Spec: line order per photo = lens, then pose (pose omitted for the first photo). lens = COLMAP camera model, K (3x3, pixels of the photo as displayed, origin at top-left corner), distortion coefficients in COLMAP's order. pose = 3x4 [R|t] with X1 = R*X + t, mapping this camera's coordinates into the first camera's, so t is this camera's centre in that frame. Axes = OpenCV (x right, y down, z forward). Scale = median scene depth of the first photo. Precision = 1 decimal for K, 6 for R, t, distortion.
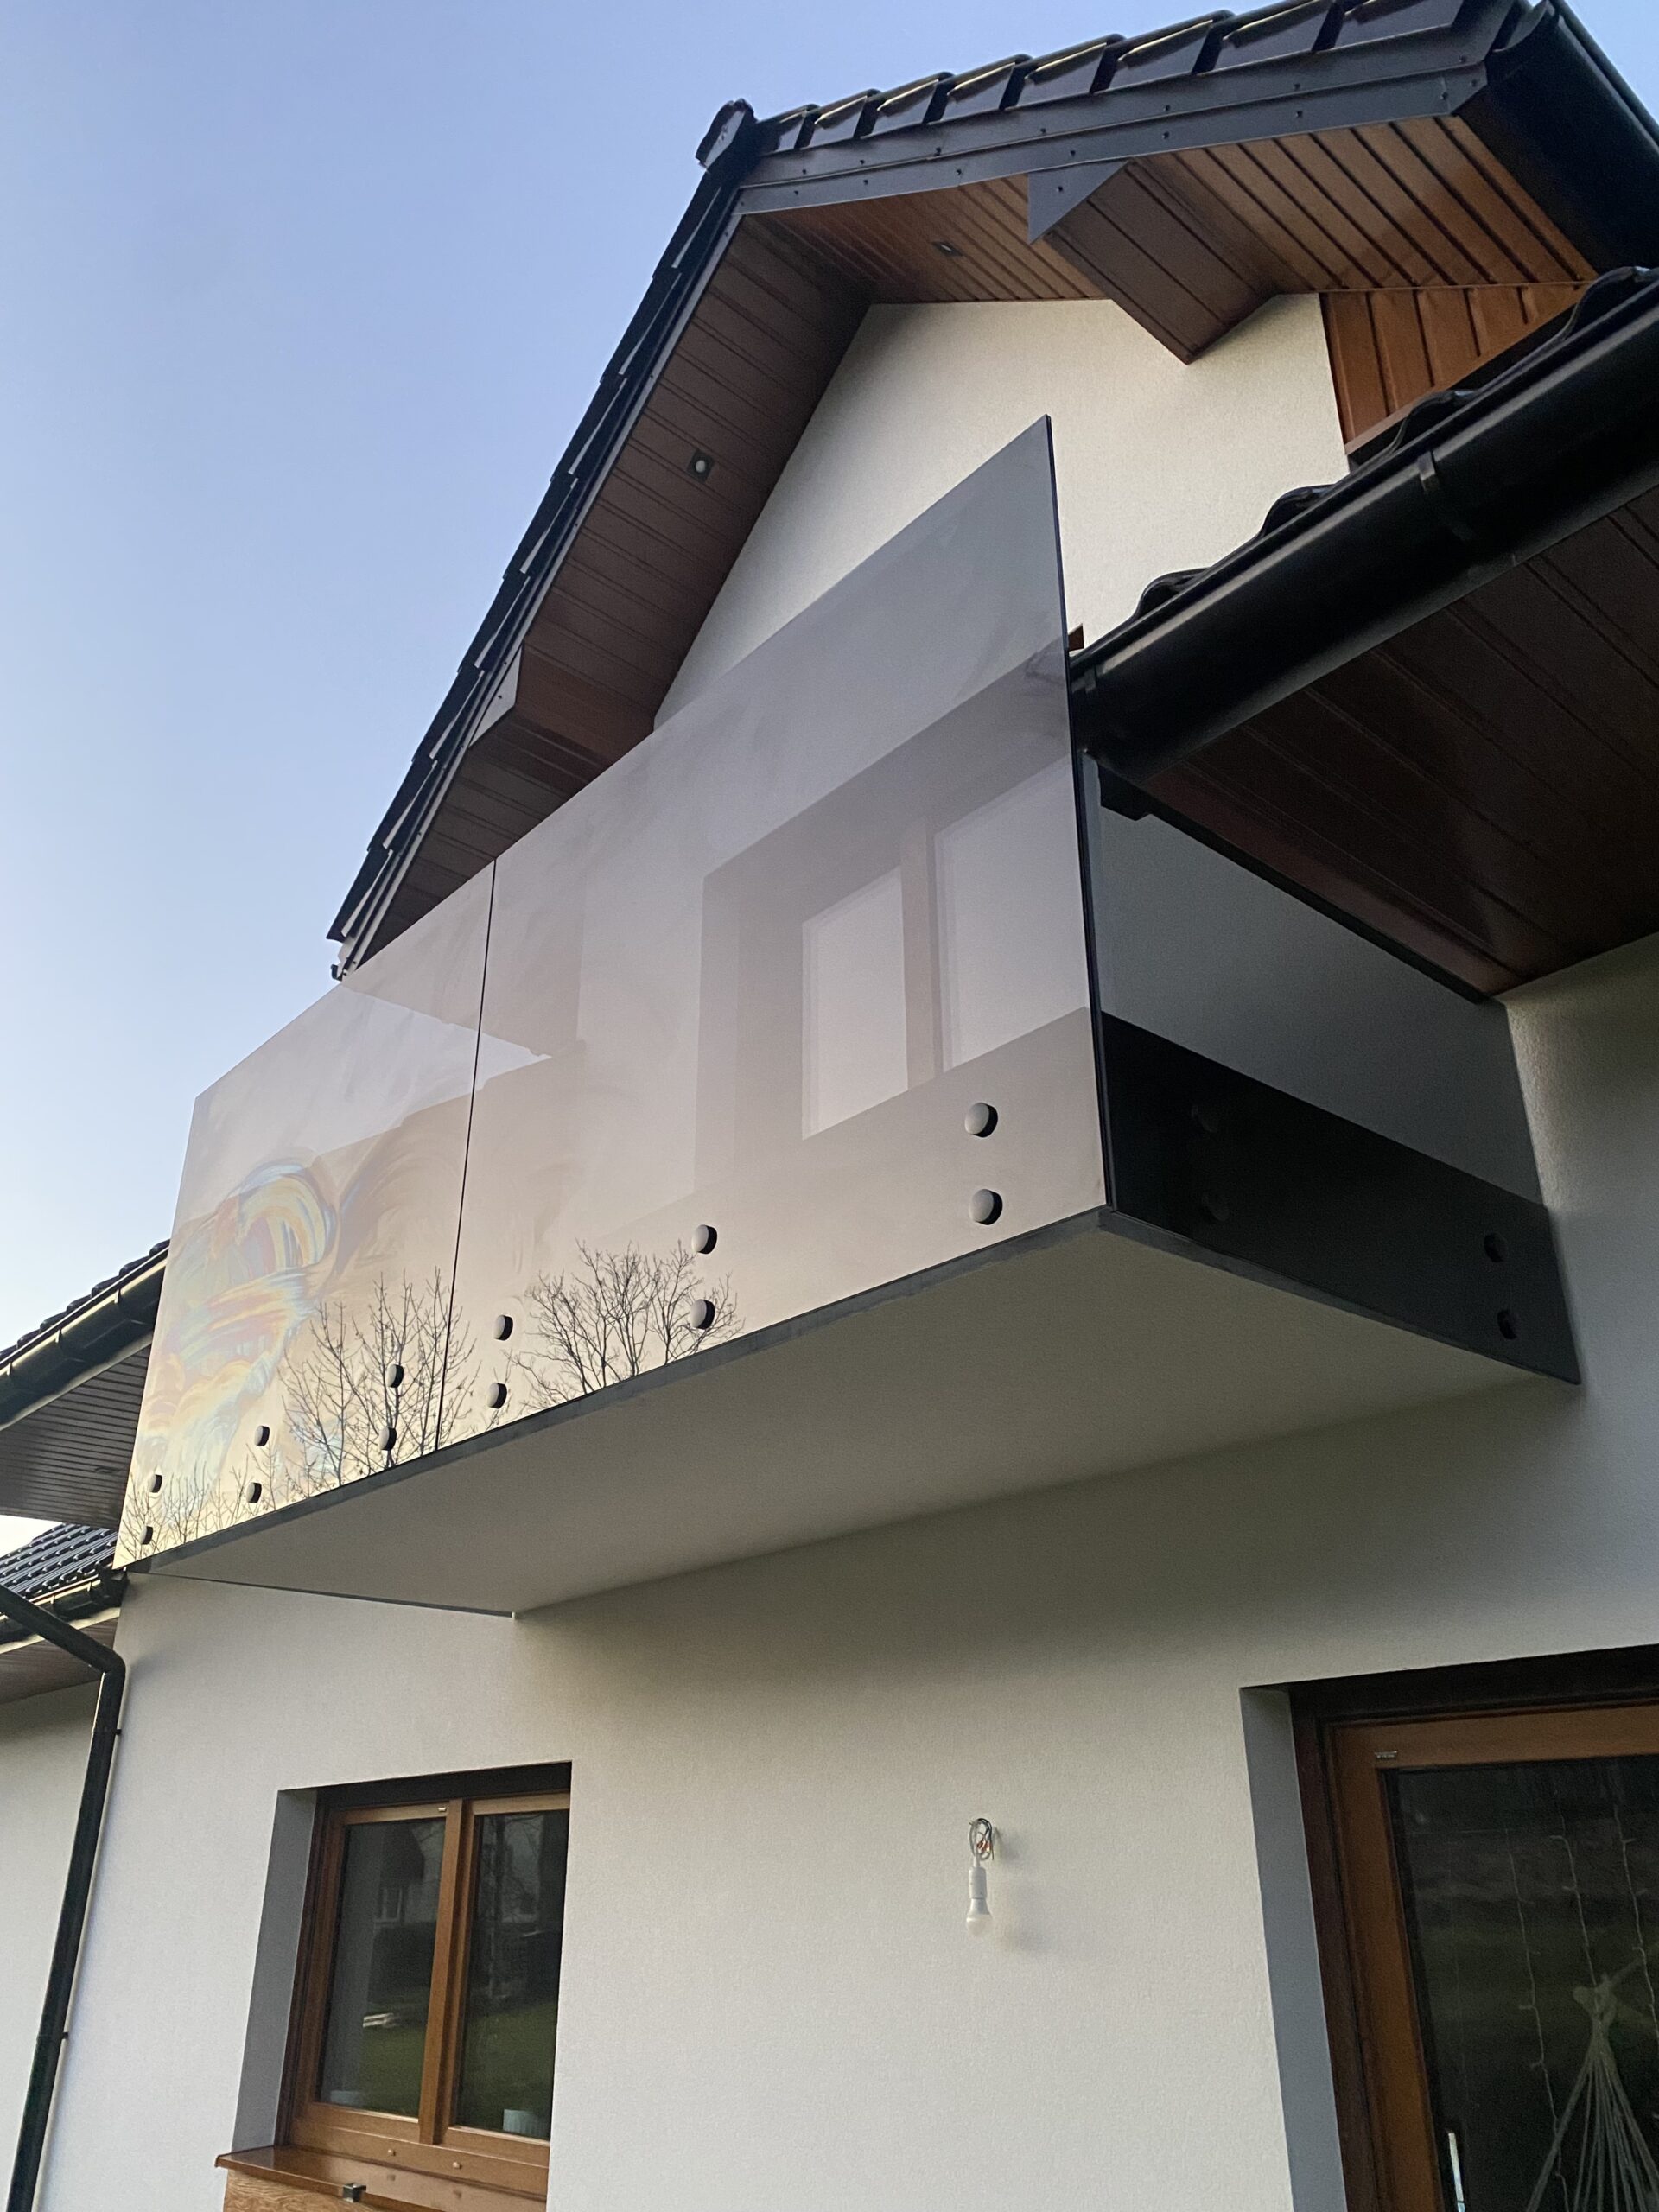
lens RADIAL K [[1690.0, 0, 829.5], [0, 1690.0, 1106.0], [0, 0, 1]] dist [0.014215, -0.015202]
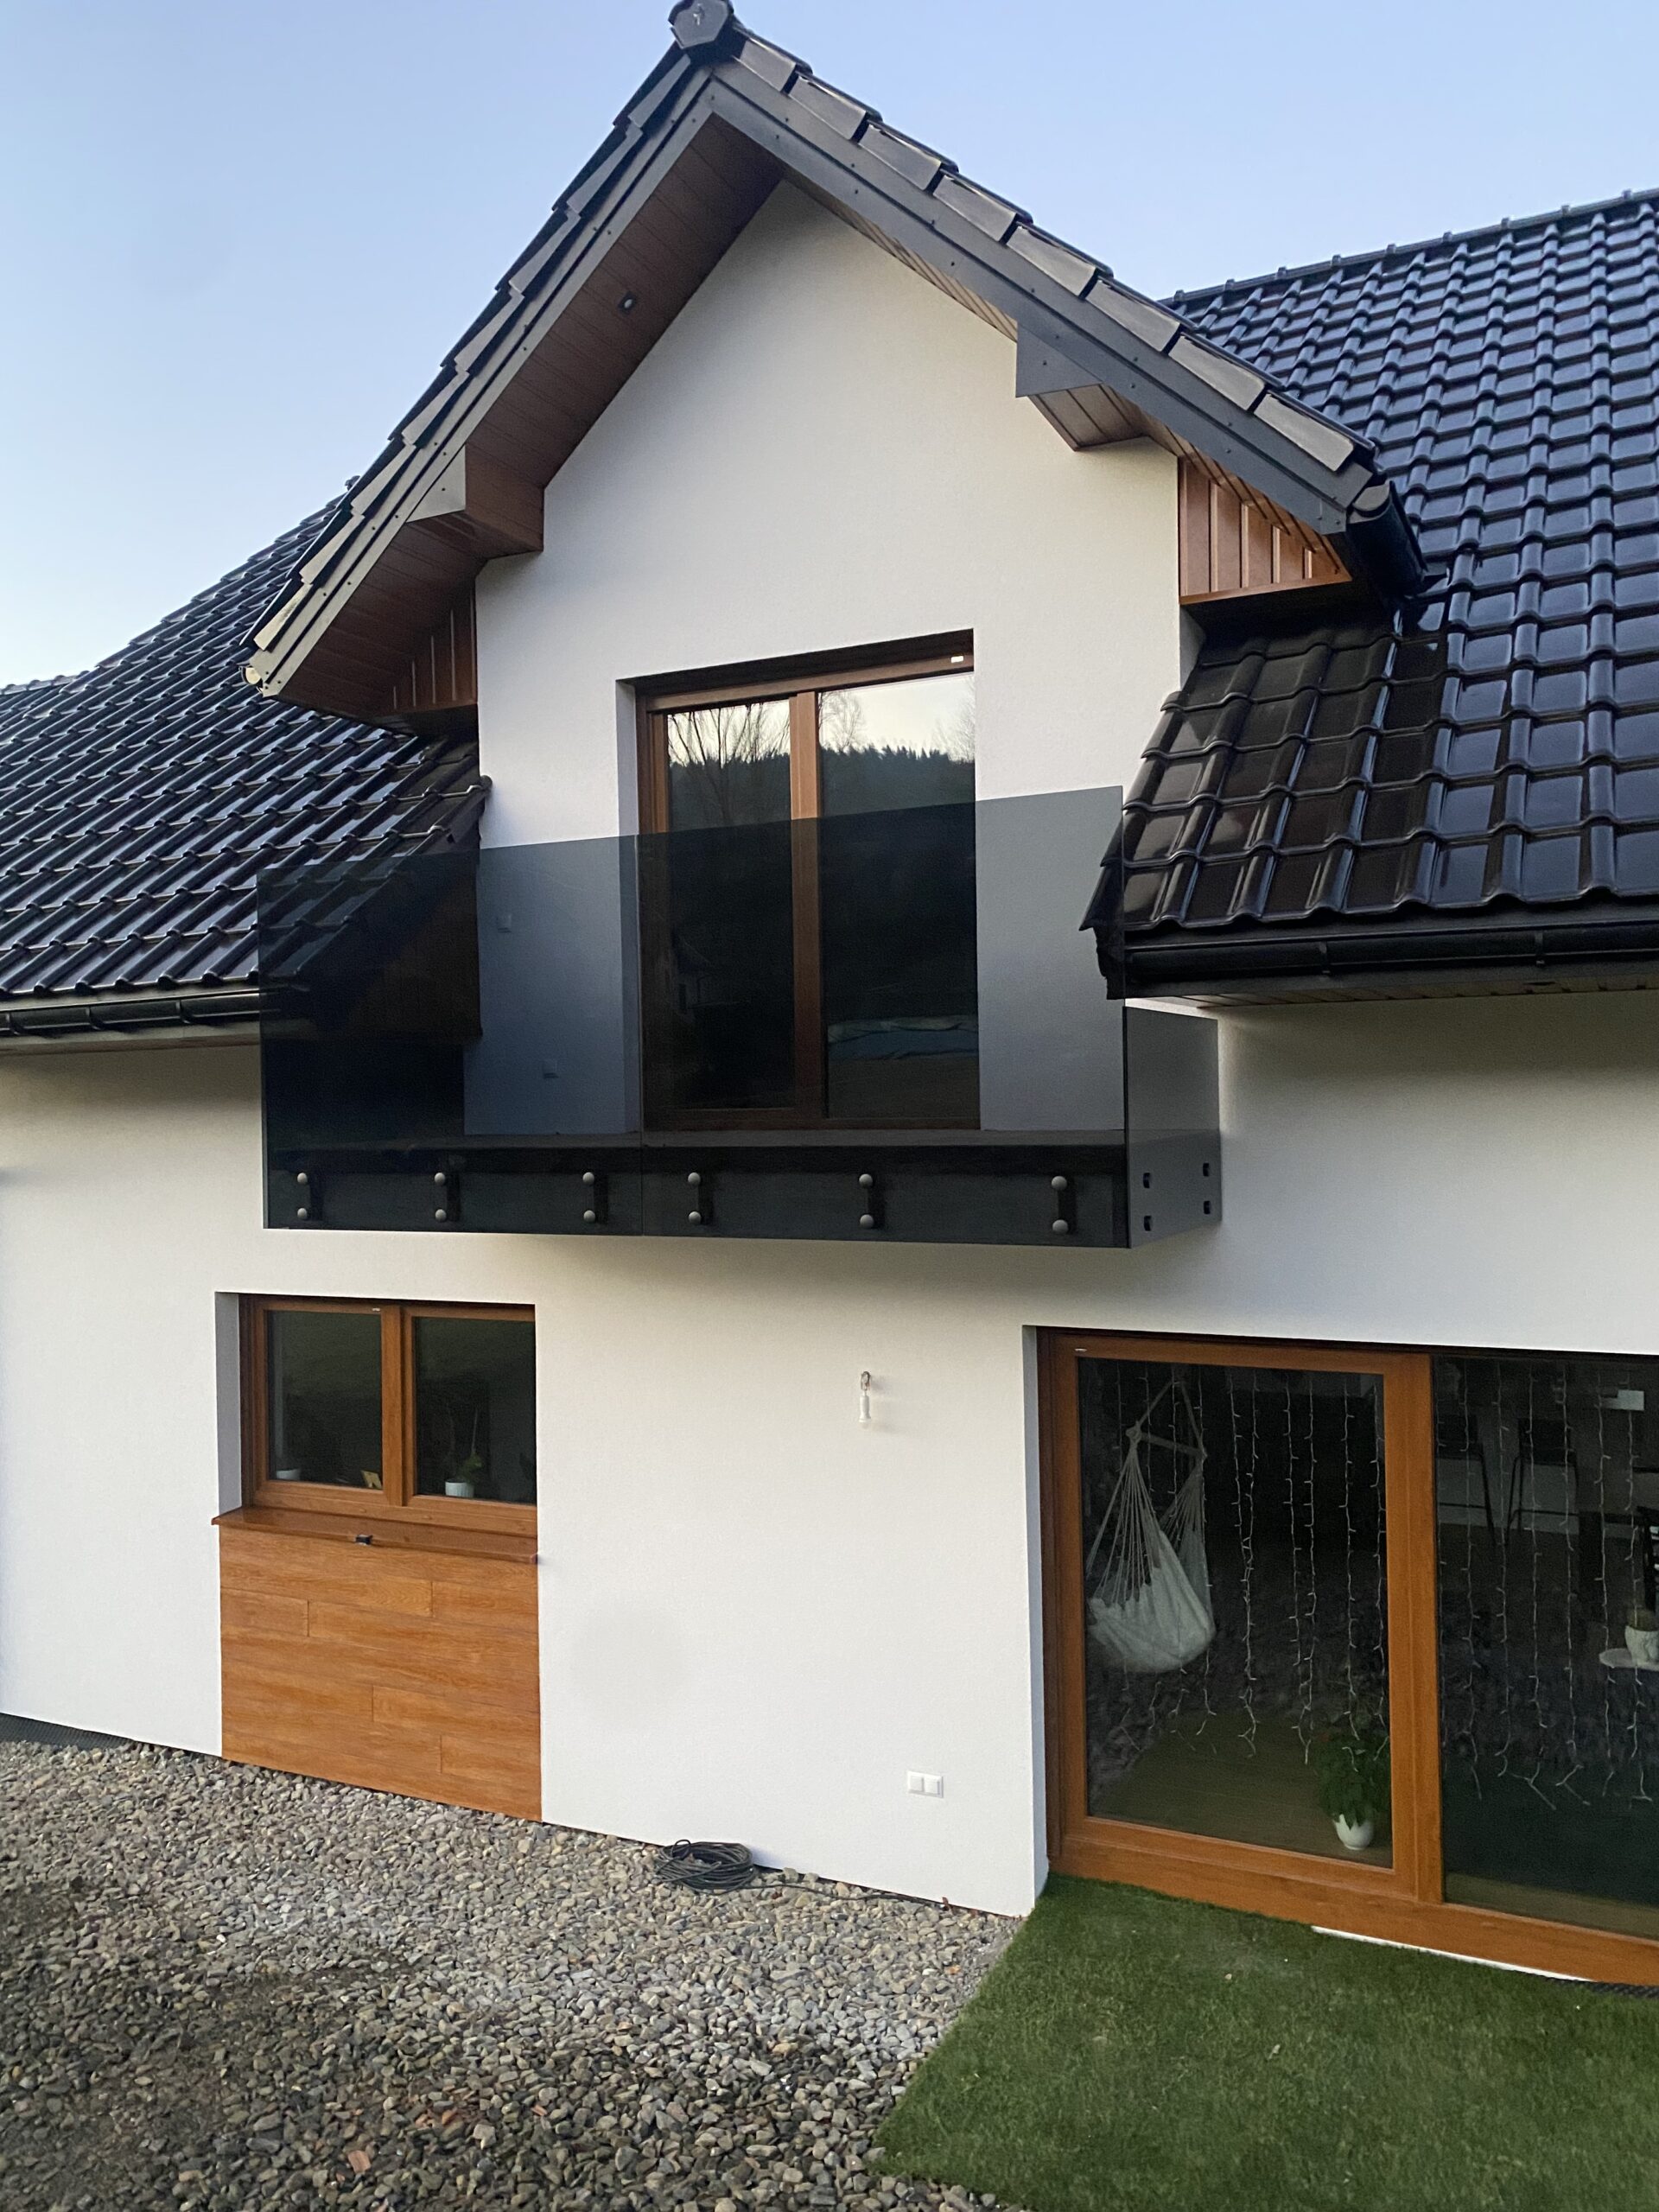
lens RADIAL K [[1675.8, 0, 839.2], [0, 1675.8, 1118.5], [0, 0, 1]] dist [0.009708, -0.007729]
pose [[0.916577, -0.016046, 0.399535, -0.464937], [-0.157770, 0.903615, 0.398232, -0.395350], [-0.367416, -0.428045, 0.825702, -0.287738]]
